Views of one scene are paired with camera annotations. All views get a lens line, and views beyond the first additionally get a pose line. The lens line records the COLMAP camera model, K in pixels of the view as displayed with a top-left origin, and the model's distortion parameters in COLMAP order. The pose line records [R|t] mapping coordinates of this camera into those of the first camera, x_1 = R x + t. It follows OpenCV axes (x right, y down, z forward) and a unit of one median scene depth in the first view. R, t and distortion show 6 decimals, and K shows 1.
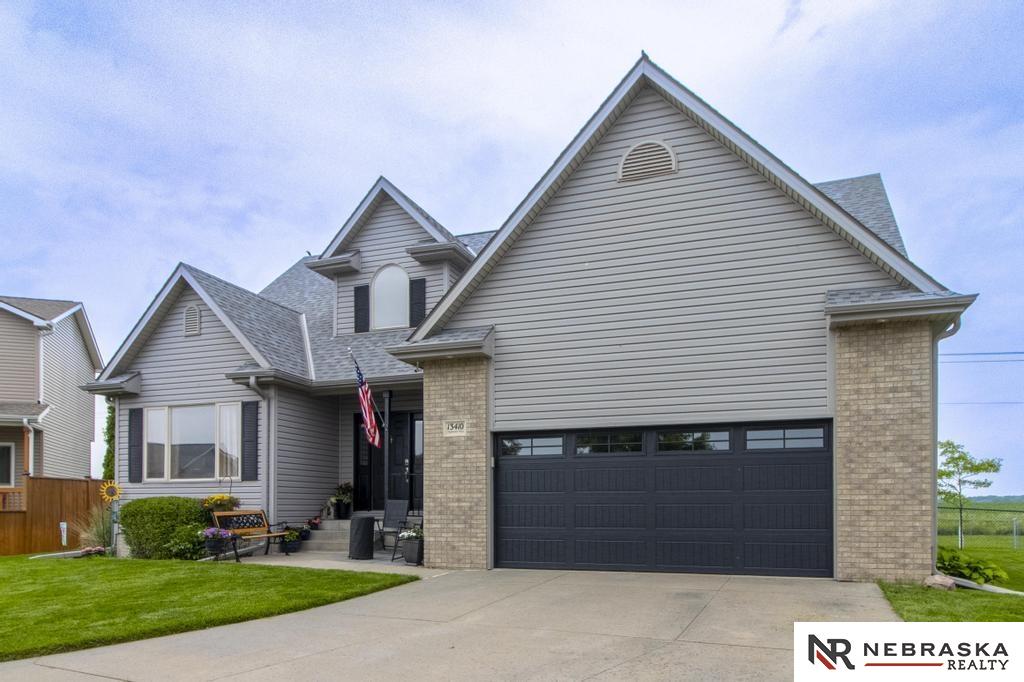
lens RADIAL K [[497.5, 0, 520.4], [0, 497.5, 342.2], [0, 0, 1]] dist [0.011927, 0.000897]
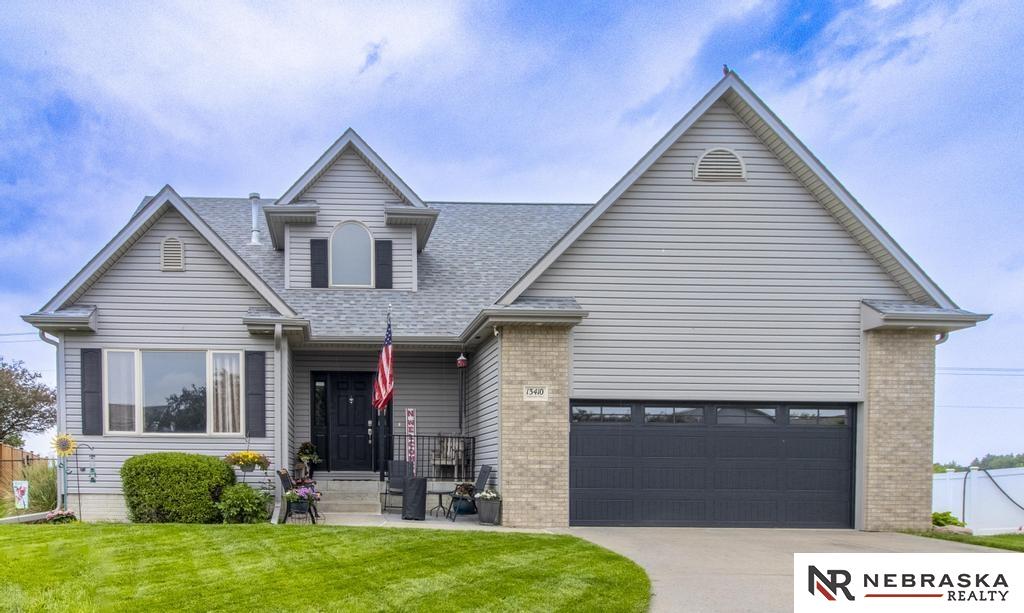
lens RADIAL K [[460.9, 0, 516.1], [0, 460.9, 336.6], [0, 0, 1]] dist [0.010242, 0.000693]
pose [[0.962999, 0.085585, 0.255553, -0.425297], [-0.095513, 0.995071, 0.026670, 0.034650], [-0.252011, -0.050092, 0.966427, 0.095543]]
